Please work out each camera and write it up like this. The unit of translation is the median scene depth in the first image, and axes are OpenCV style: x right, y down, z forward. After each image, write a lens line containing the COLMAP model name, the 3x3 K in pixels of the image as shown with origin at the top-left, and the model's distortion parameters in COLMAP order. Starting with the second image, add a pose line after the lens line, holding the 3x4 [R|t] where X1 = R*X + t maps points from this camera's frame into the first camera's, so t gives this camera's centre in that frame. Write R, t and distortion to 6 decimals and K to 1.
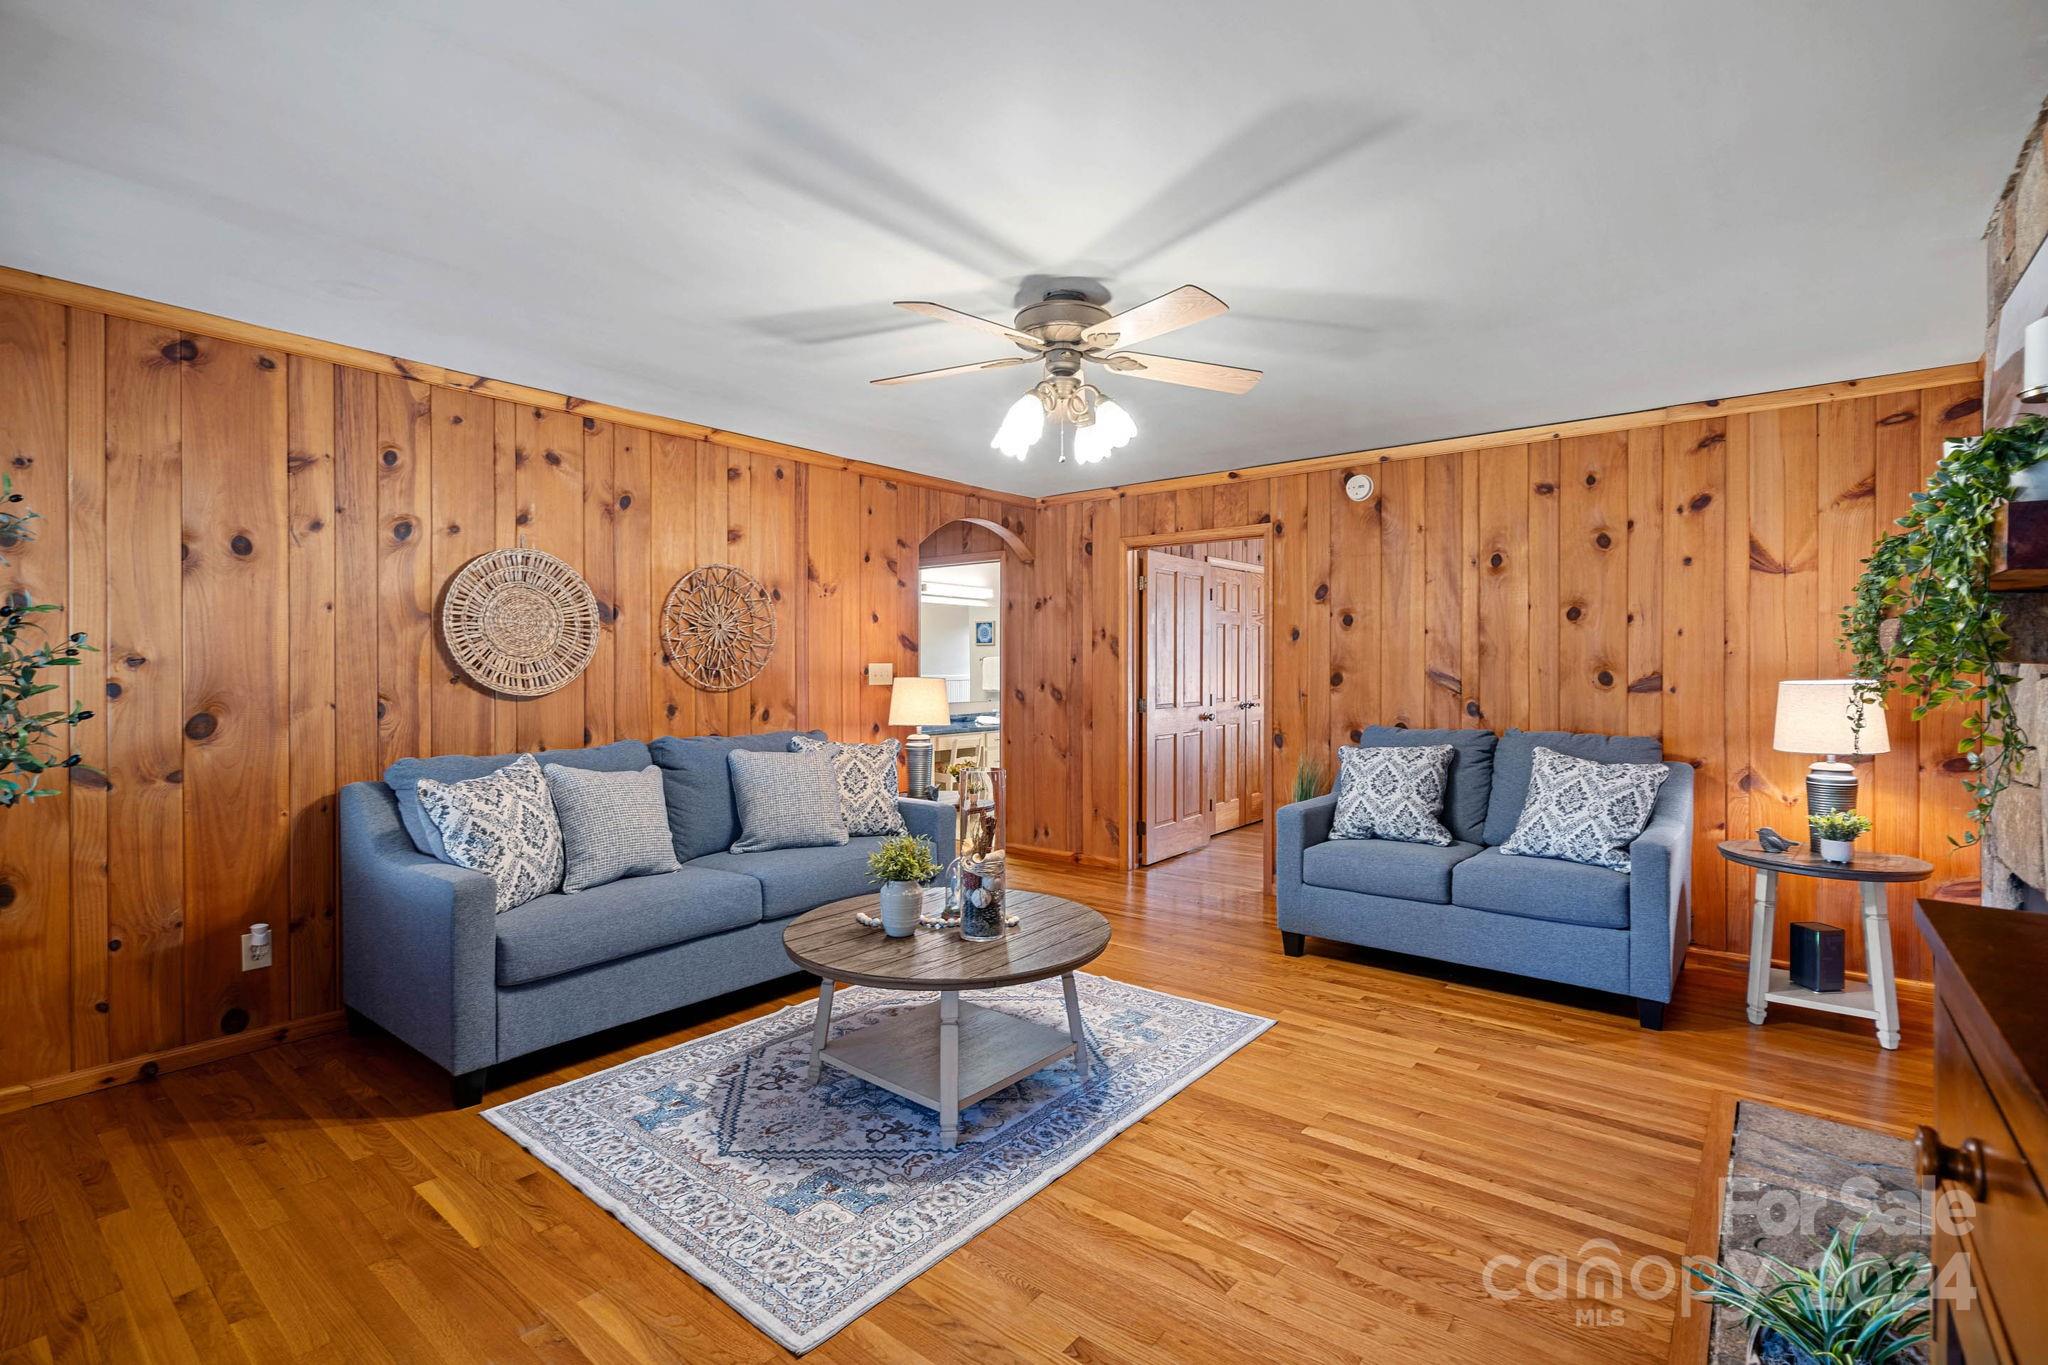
lens RADIAL K [[944.1, 0, 1028.4], [0, 944.1, 678.5], [0, 0, 1]] dist [-0.000871, -0.001774]
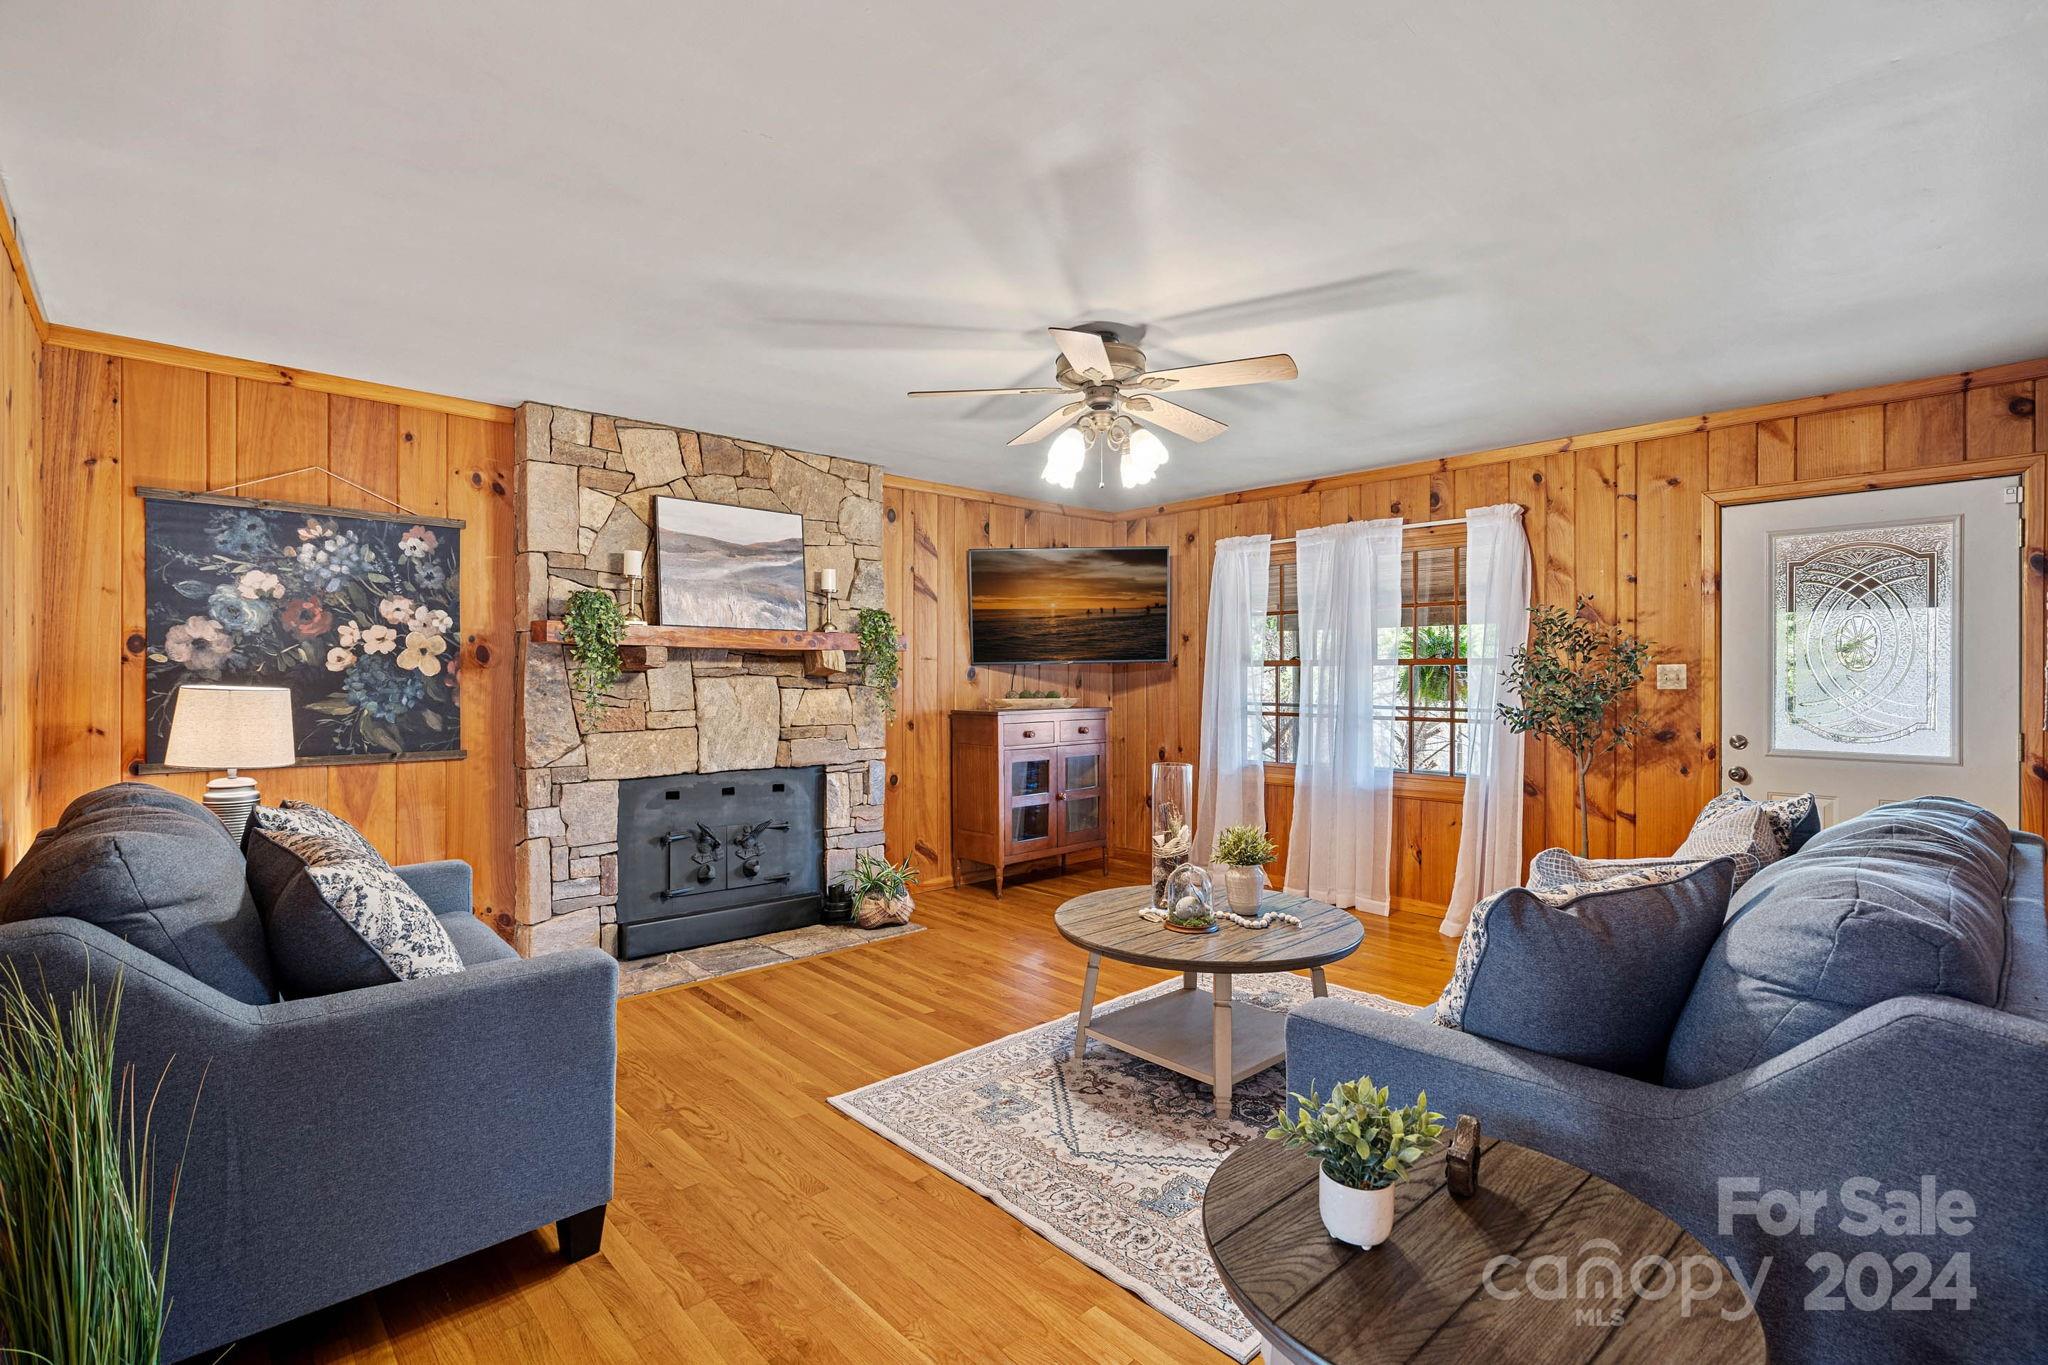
lens RADIAL K [[944.1, 0, 1028.3], [0, 944.1, 682.1], [0, 0, 1]] dist [-0.000871, -0.001774]
pose [[-0.991625, -0.005621, 0.129026, -0.019073], [-0.003967, 0.999907, 0.013077, -0.015224], [-0.129088, 0.012455, -0.991555, 1.925889]]
